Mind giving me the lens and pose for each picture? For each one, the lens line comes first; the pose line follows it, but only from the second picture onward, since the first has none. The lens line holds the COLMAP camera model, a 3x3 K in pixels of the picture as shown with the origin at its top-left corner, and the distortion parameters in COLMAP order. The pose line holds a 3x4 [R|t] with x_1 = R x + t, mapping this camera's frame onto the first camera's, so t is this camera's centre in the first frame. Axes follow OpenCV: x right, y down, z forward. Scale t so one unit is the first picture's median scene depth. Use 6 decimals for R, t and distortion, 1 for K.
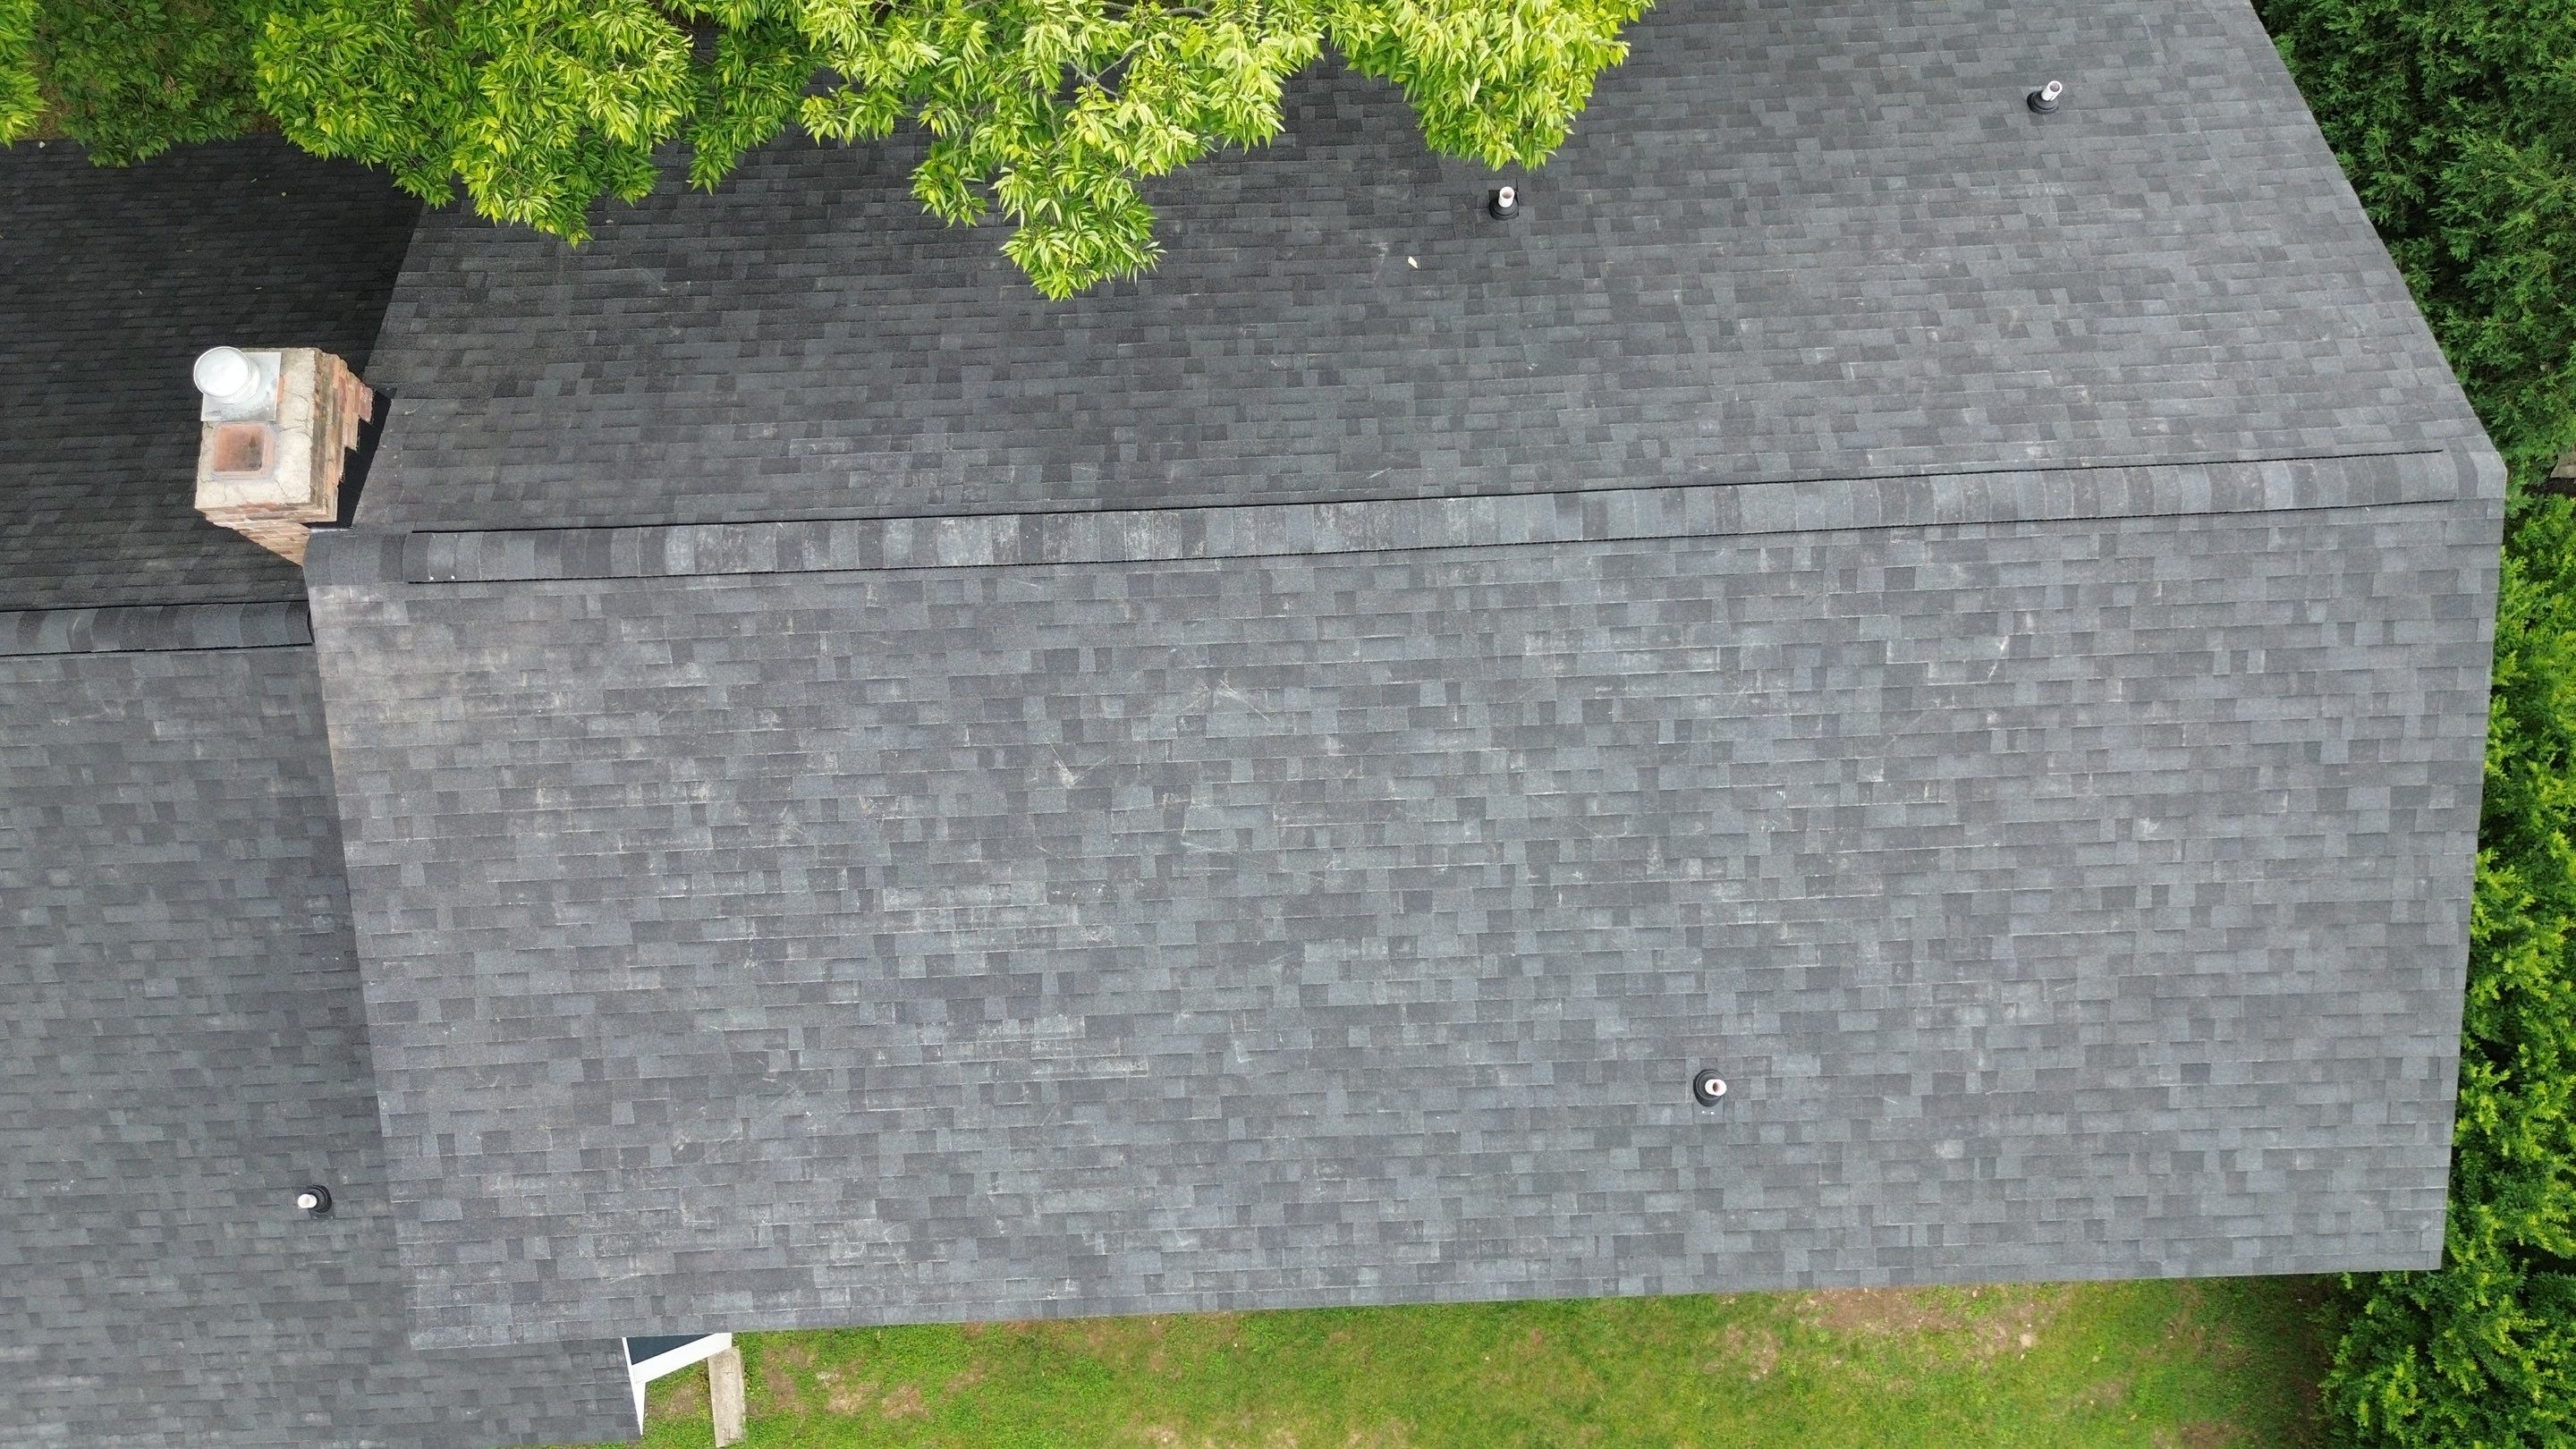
lens RADIAL K [[1816.9, 0, 1302.0], [0, 1816.9, 702.7], [0, 0, 1]] dist [0.072187, -0.068633]
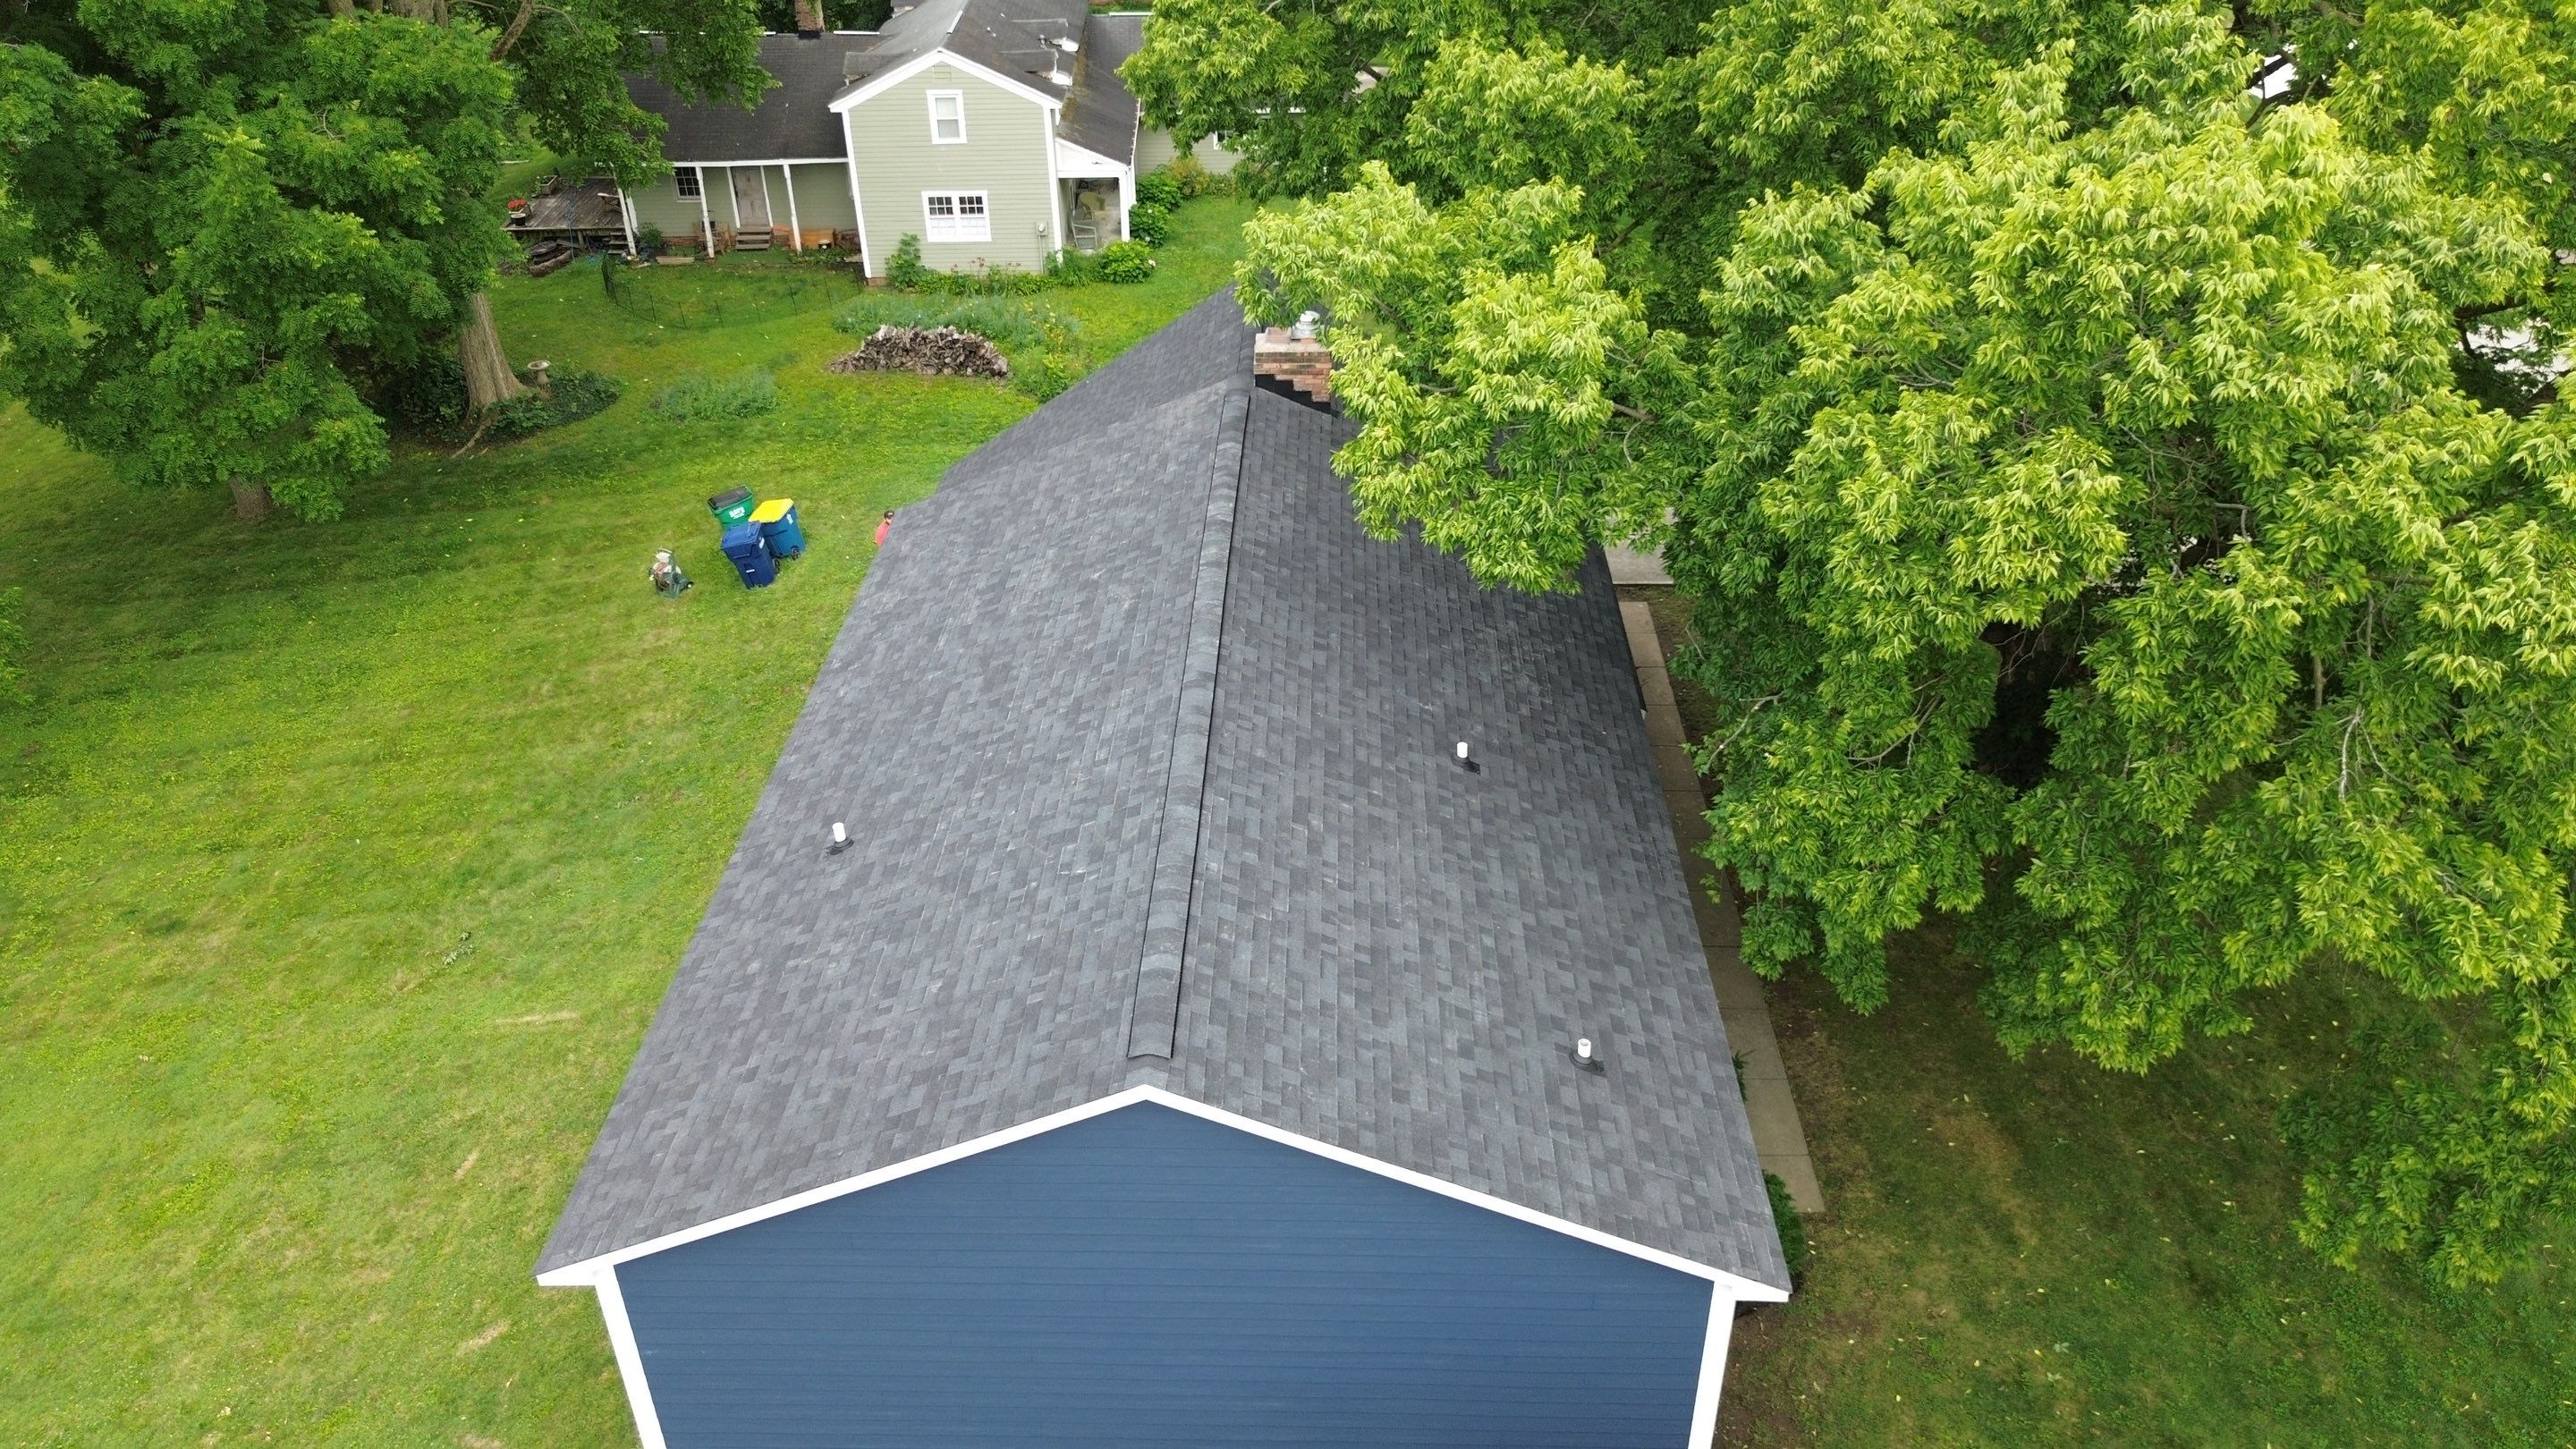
lens RADIAL K [[1816.9, 0, 1287.6], [0, 1816.9, 723.1], [0, 0, 1]] dist [0.072187, -0.068633]
pose [[-0.069831, 0.536654, -0.840908, 1.492712], [-0.972599, 0.150761, 0.176980, -0.451493], [0.221753, 0.830225, 0.511421, 0.243570]]
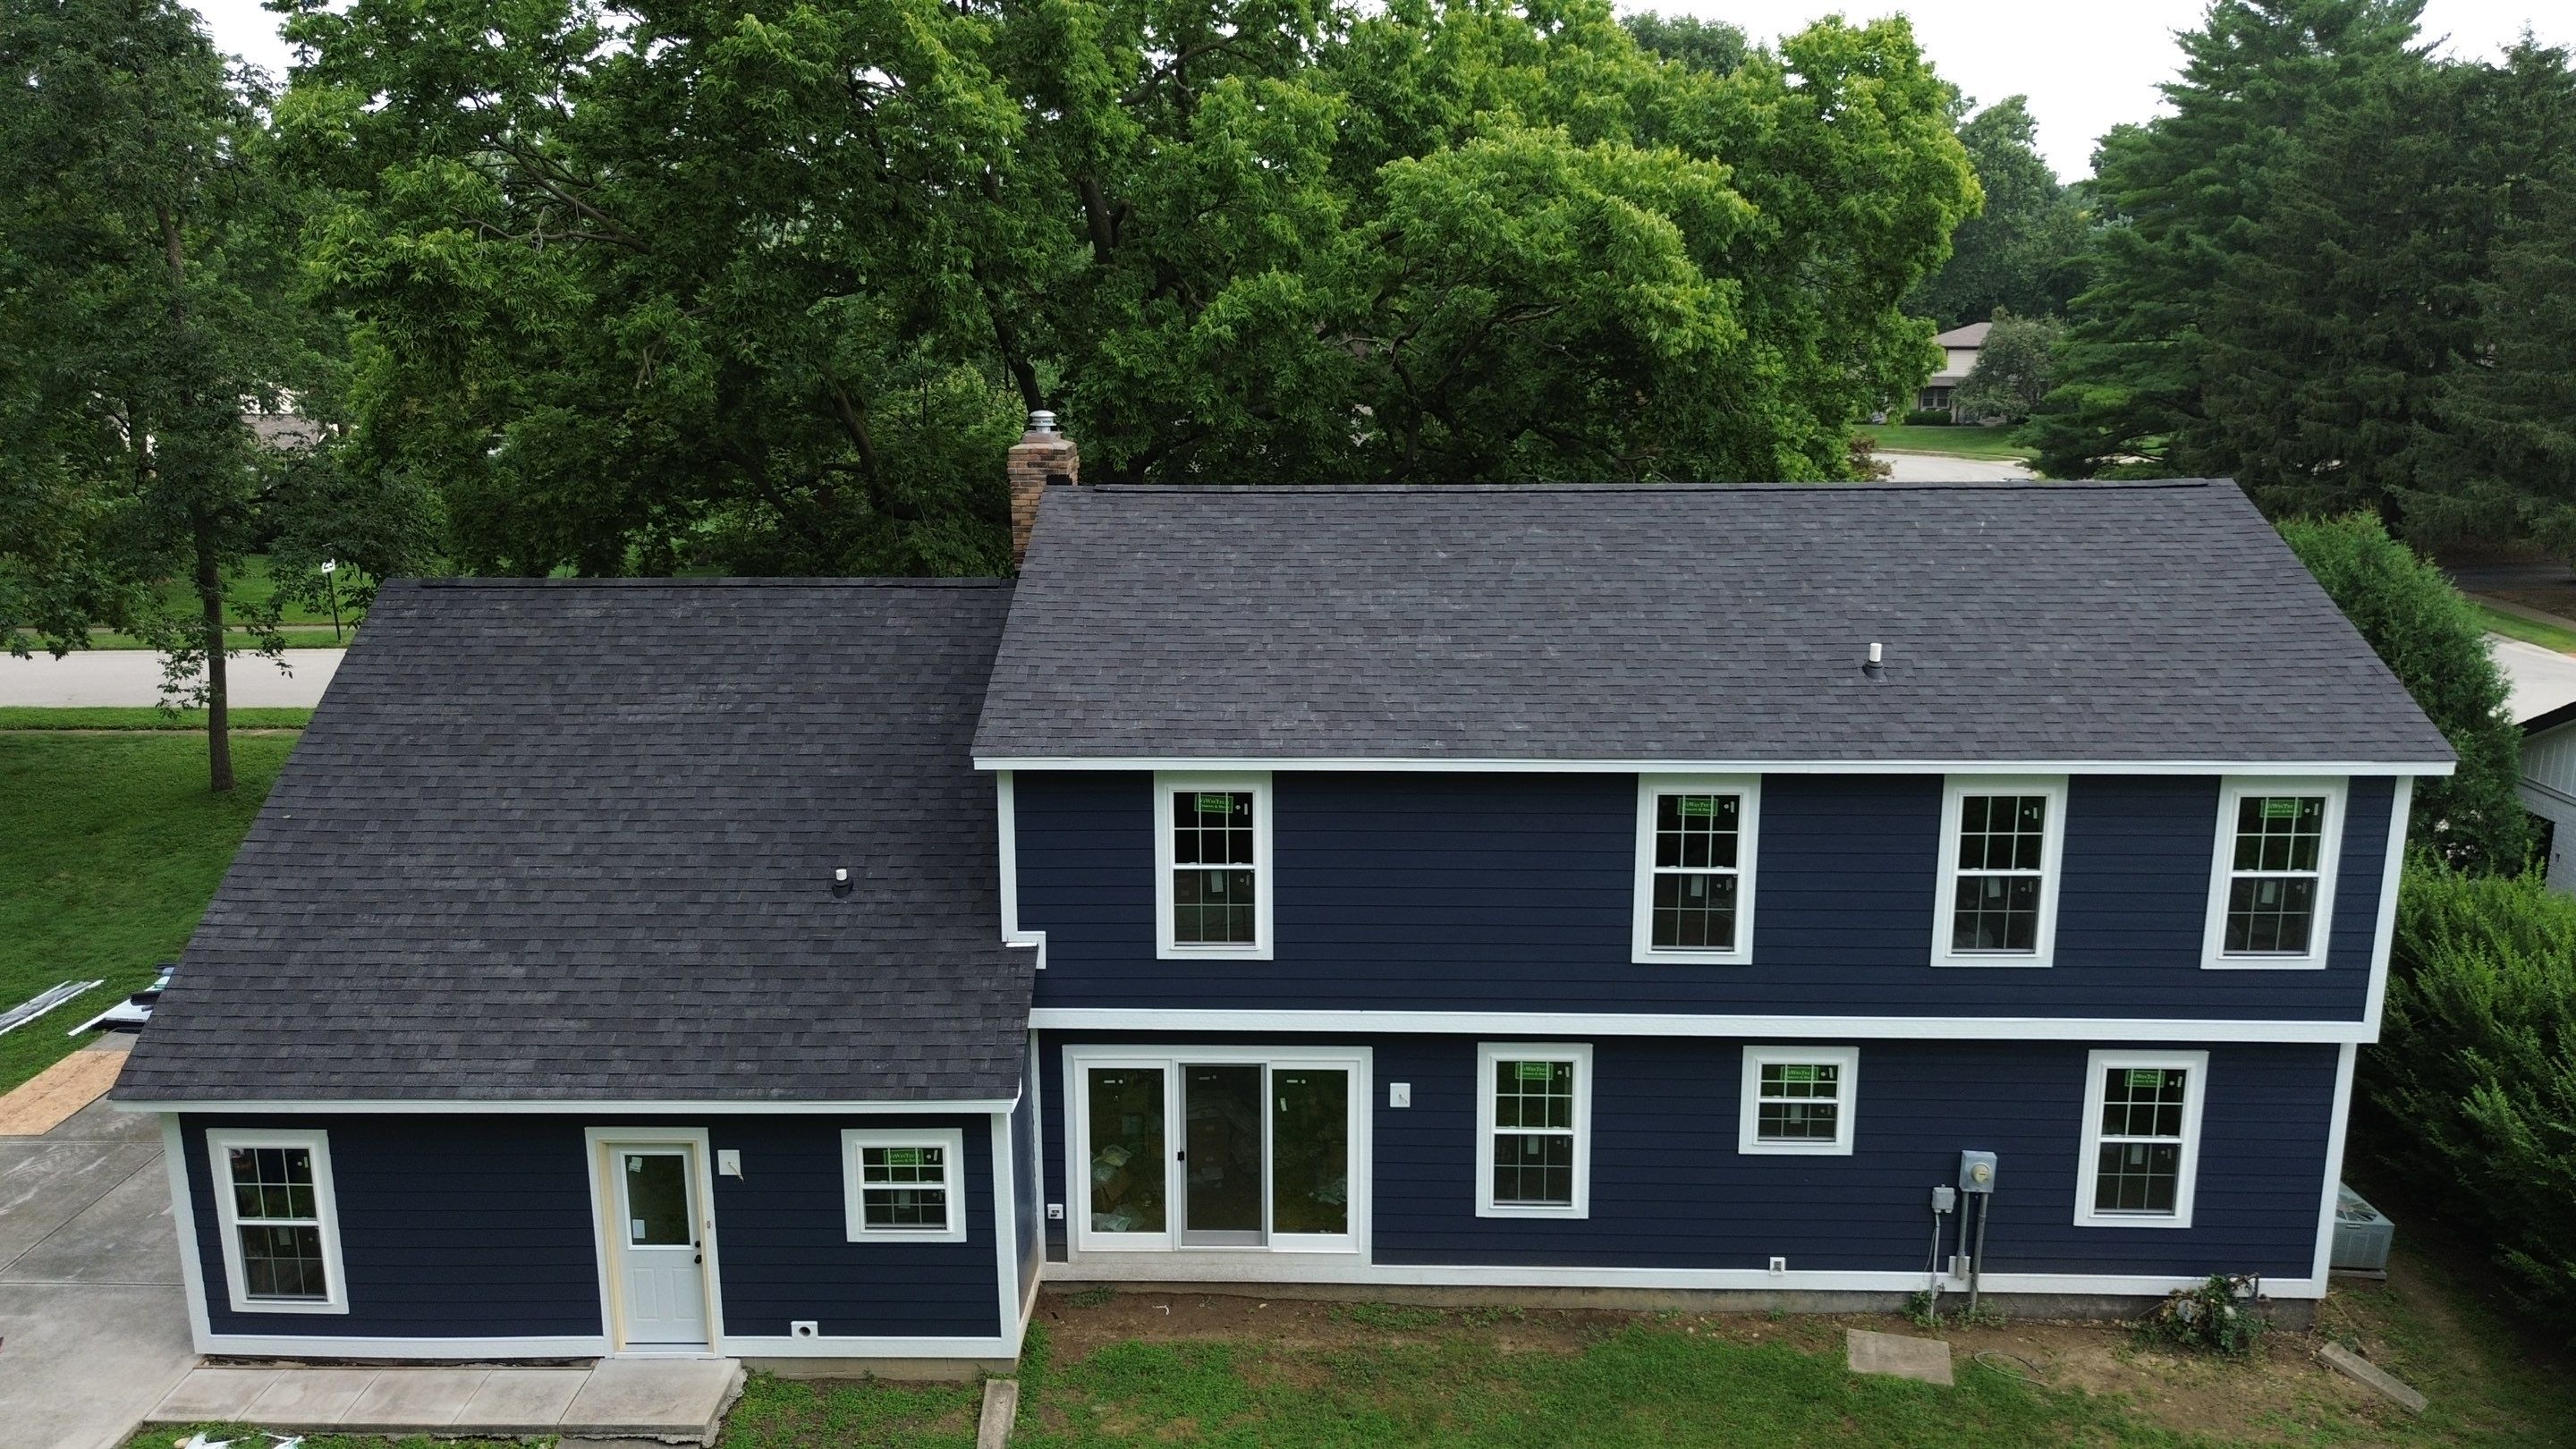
lens RADIAL K [[1816.9, 0, 1304.3], [0, 1816.9, 715.3], [0, 0, 1]] dist [0.072187, -0.068633]
pose [[0.998049, 0.013975, -0.060849, -0.148872], [-0.061009, 0.425299, -0.902994, 1.607361], [0.013260, 0.904945, 0.425322, 0.398643]]
